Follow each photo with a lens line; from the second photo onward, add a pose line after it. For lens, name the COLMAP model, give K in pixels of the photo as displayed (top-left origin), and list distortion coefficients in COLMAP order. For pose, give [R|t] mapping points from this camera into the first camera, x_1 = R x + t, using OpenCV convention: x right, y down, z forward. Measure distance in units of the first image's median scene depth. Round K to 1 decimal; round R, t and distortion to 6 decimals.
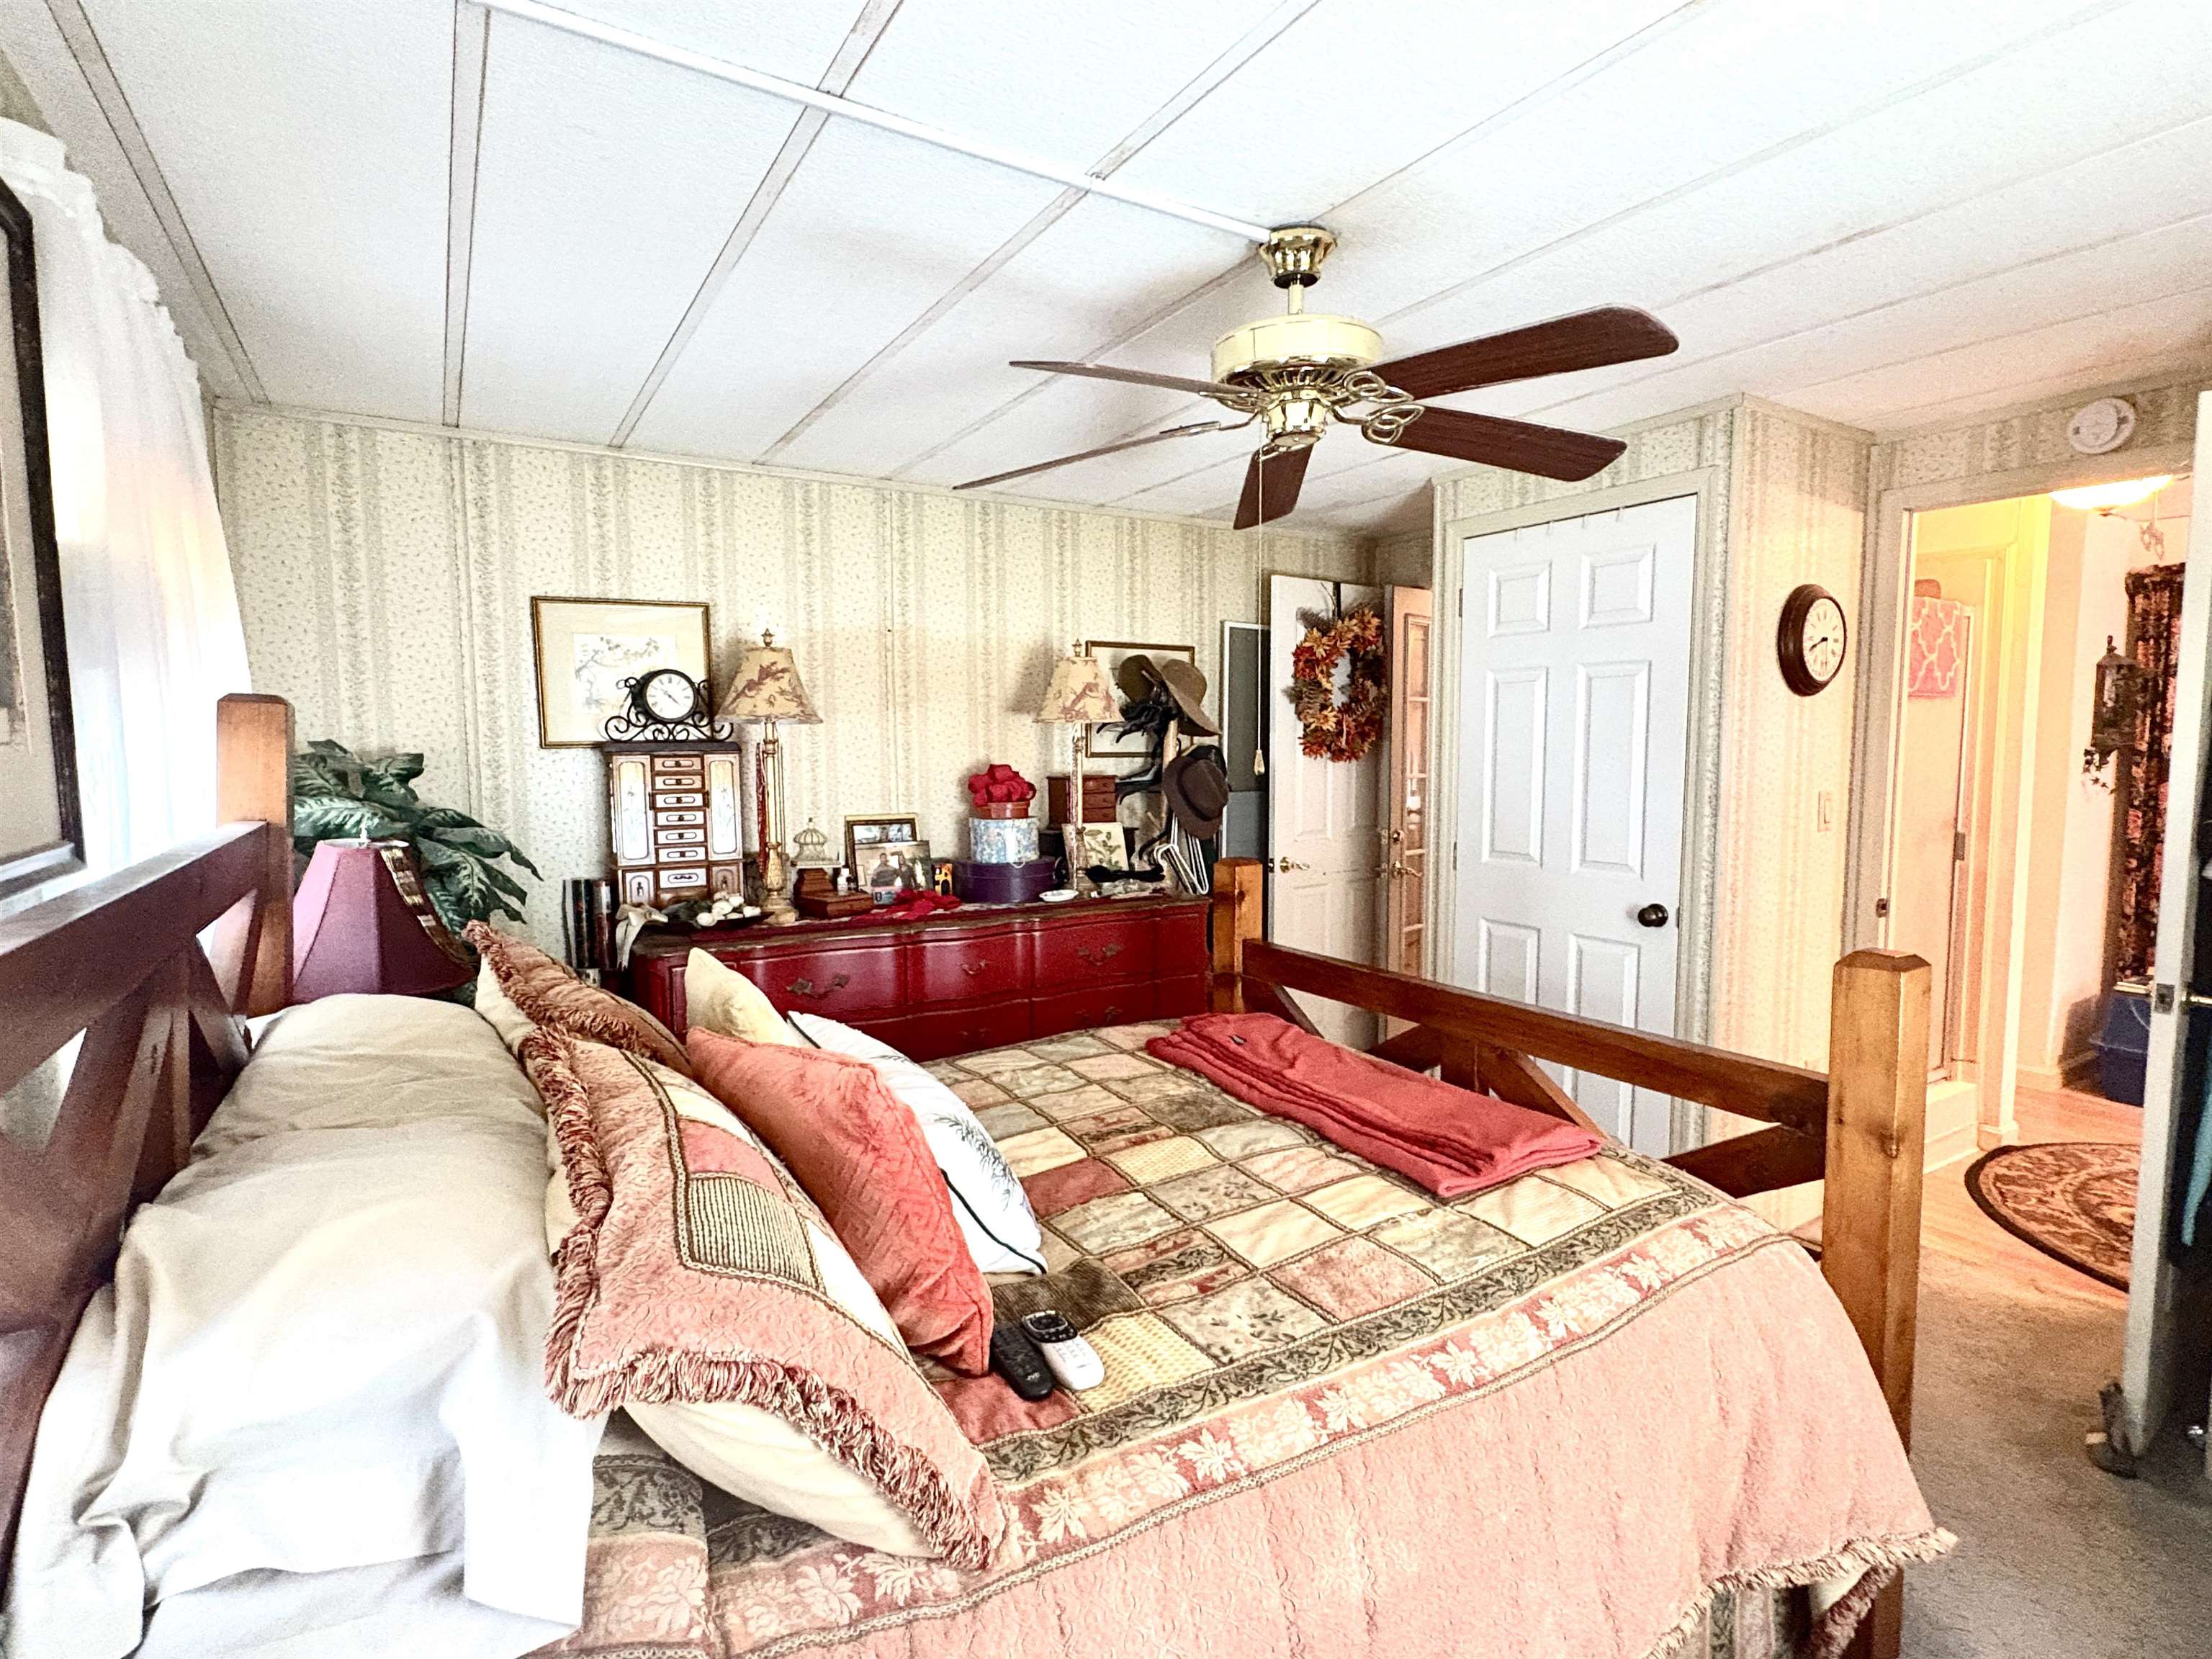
lens RADIAL K [[1088.4, 0, 1099.3], [0, 1088.4, 828.7], [0, 0, 1]] dist [-0.003592, 0.003188]
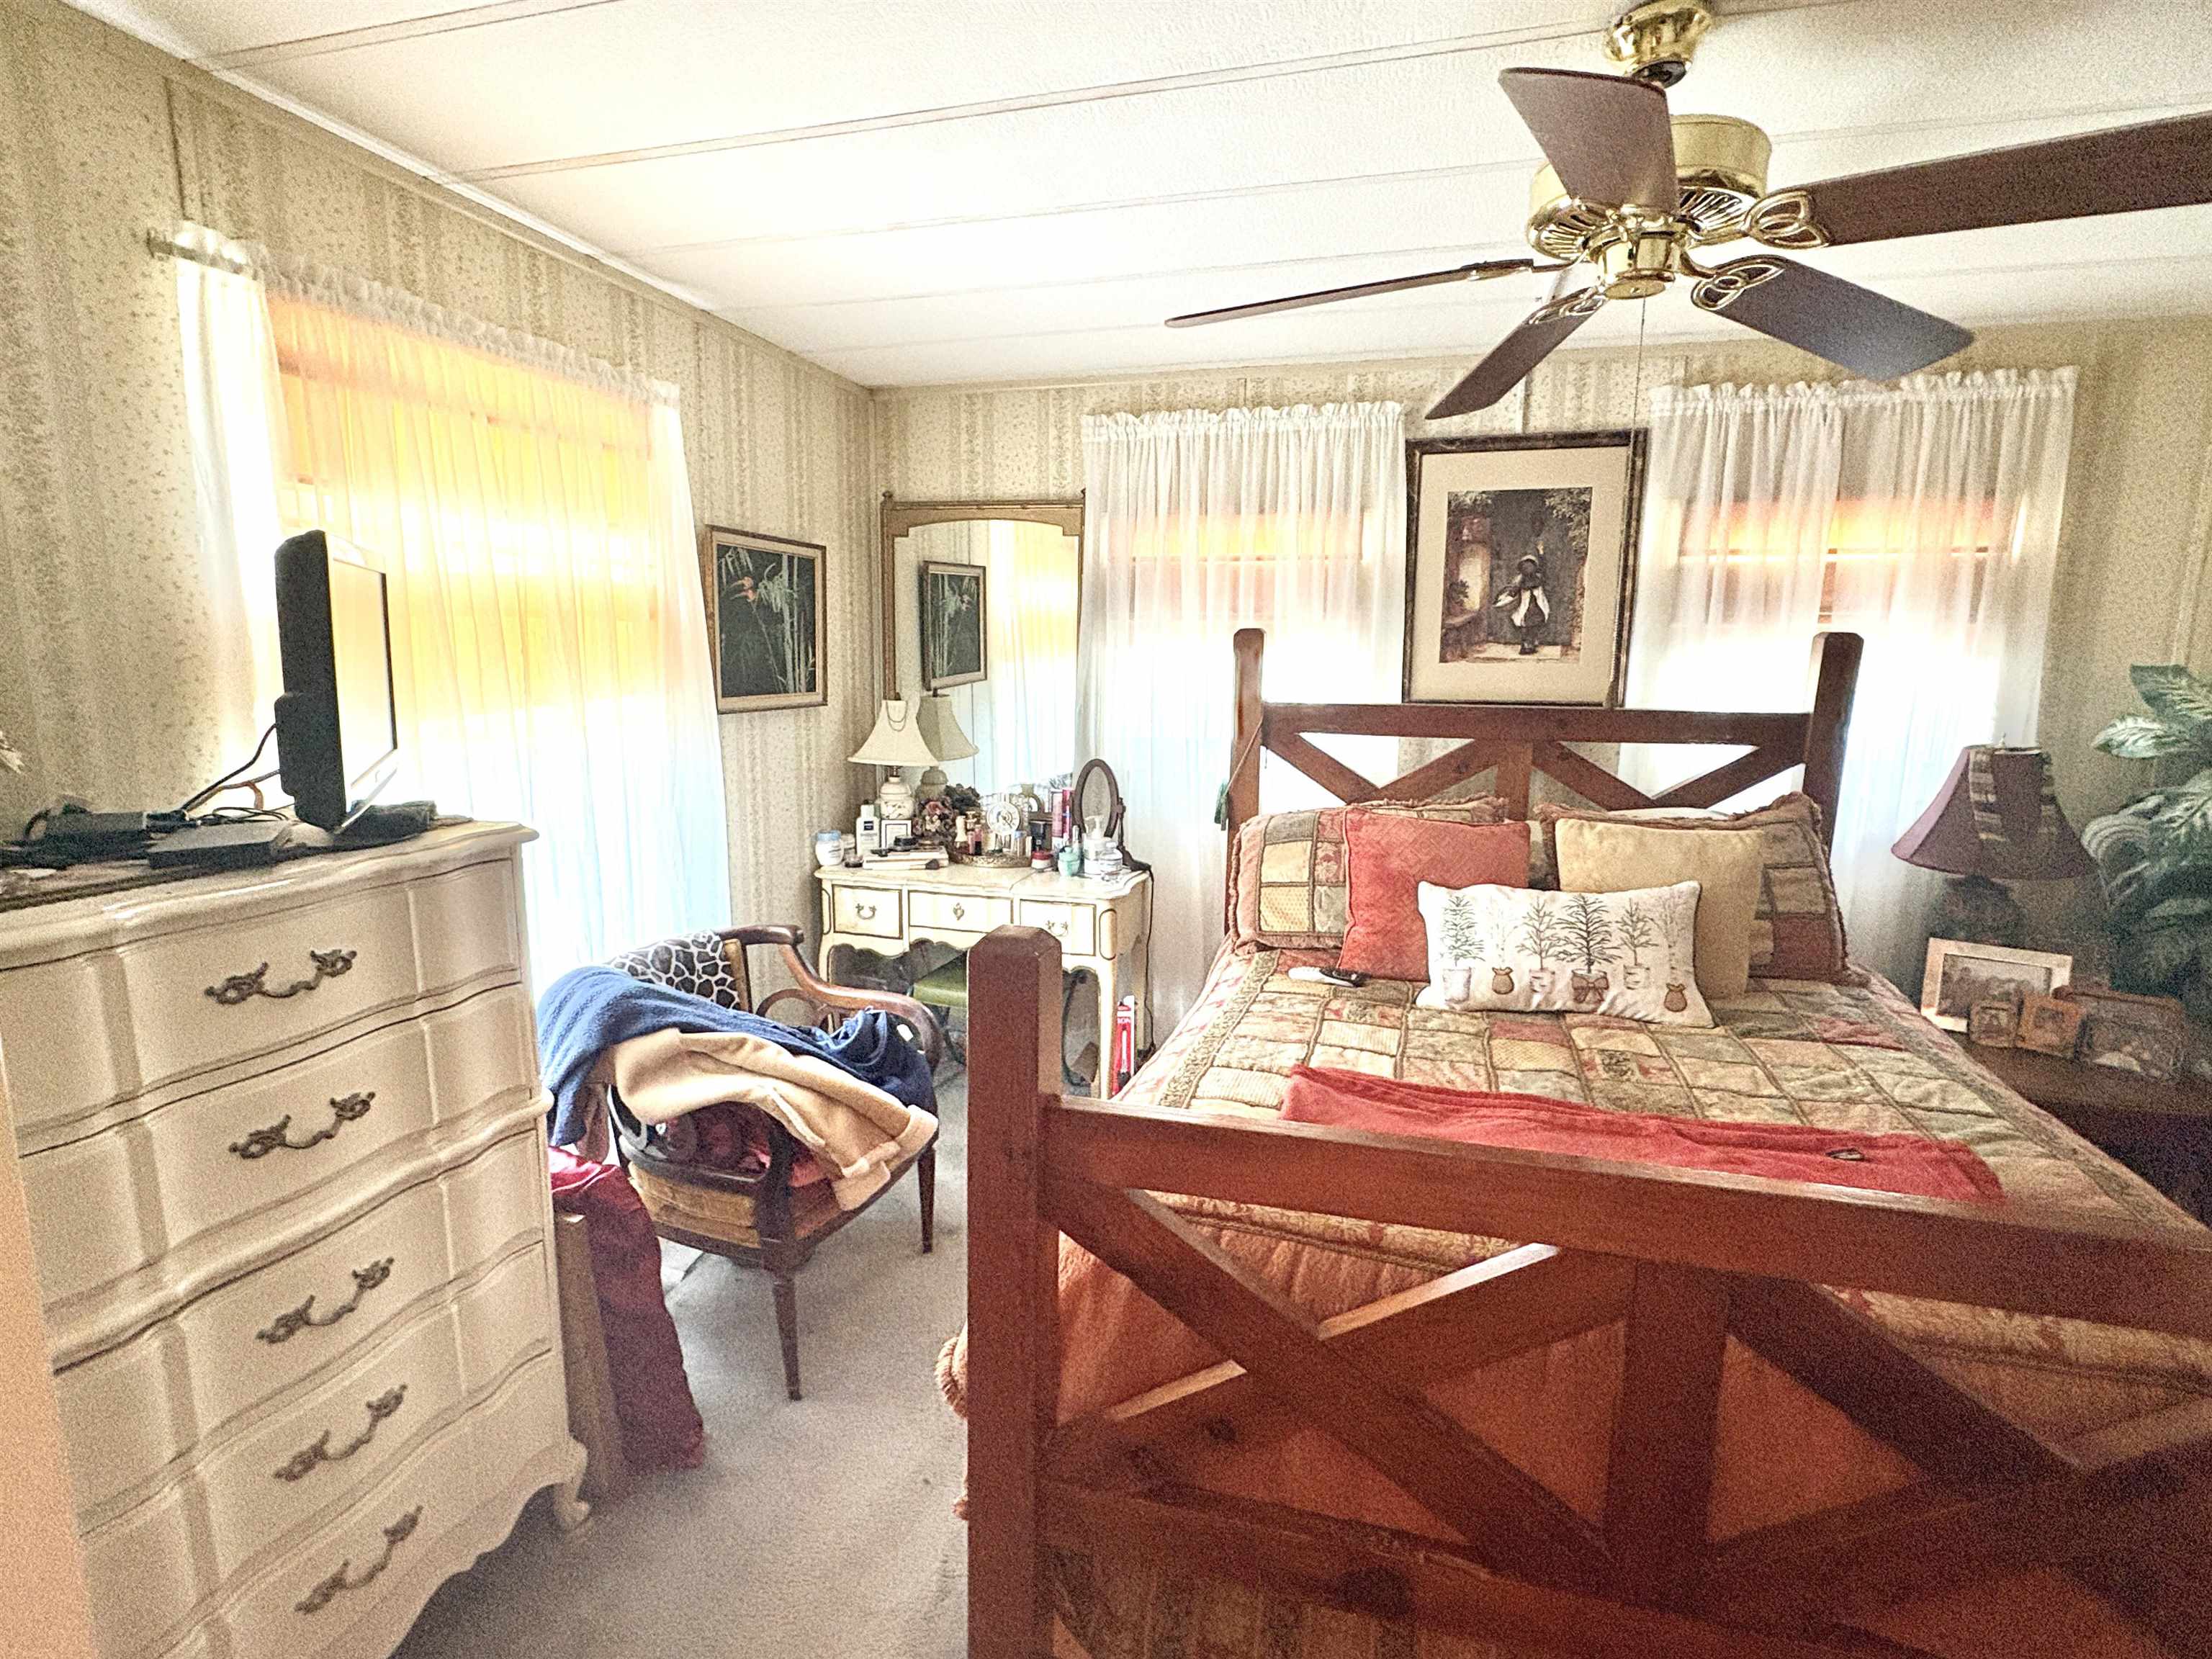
lens RADIAL K [[1088.4, 0, 1111.3], [0, 1088.4, 823.7], [0, 0, 1]] dist [-0.003592, 0.003188]
pose [[-0.725373, 0.105049, -0.680293, 1.046984], [-0.068908, 0.972241, 0.223606, -0.123353], [0.684898, 0.209076, -0.697999, 1.408138]]
